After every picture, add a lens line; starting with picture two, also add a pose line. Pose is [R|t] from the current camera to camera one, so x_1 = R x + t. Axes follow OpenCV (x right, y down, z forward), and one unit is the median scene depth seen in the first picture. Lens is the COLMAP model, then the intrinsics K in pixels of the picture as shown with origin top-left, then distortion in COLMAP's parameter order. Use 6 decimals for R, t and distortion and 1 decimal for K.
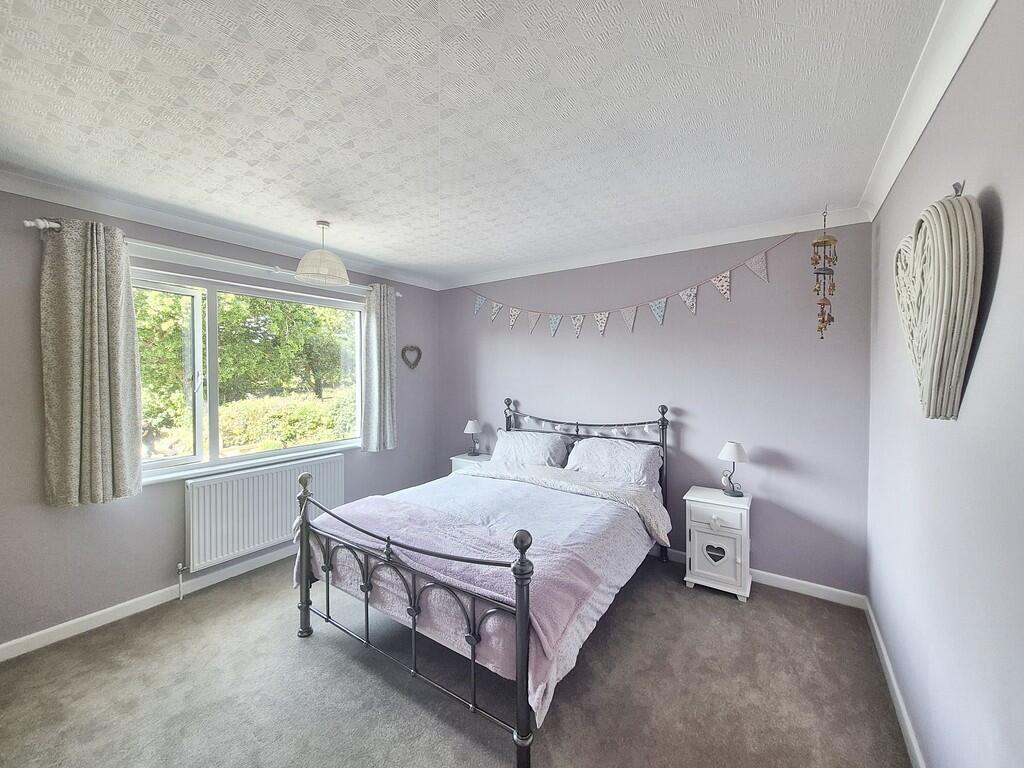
lens RADIAL K [[400.9, 0, 520.2], [0, 400.9, 379.9], [0, 0, 1]] dist [0.005981, -0.001883]
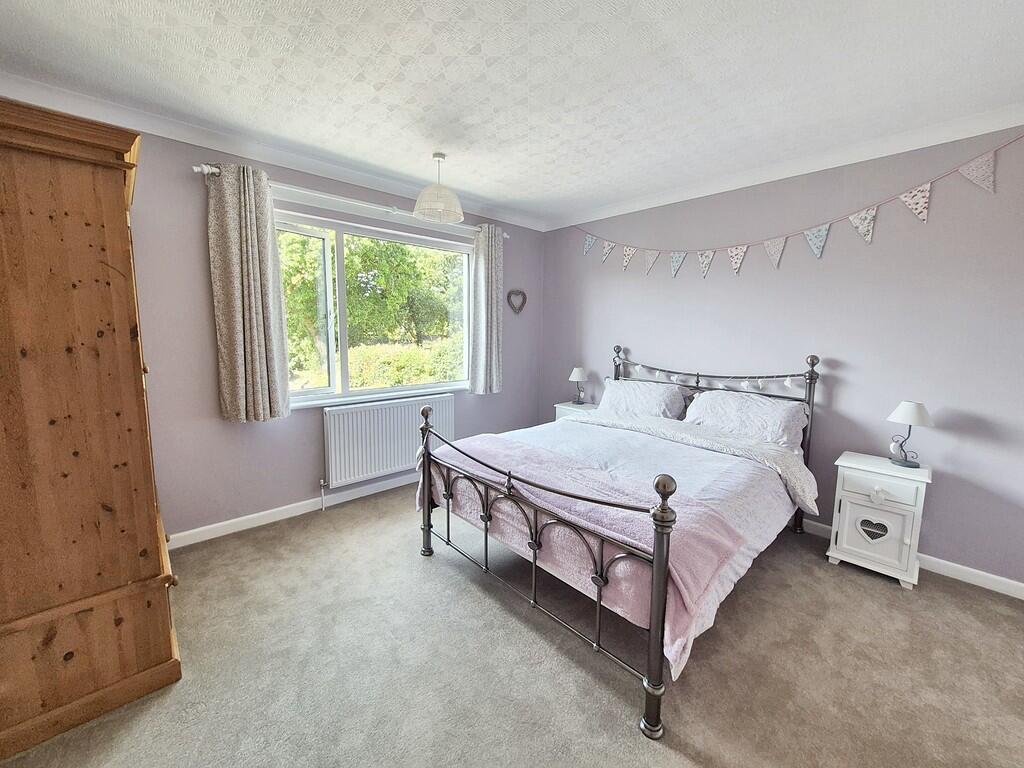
lens RADIAL K [[400.9, 0, 517.4], [0, 400.9, 379.5], [0, 0, 1]] dist [0.005981, -0.001883]
pose [[0.976499, 0.043951, -0.210992, -0.090895], [-0.022480, 0.994417, 0.103101, 0.051966], [0.214346, -0.095935, 0.972035, 0.052077]]
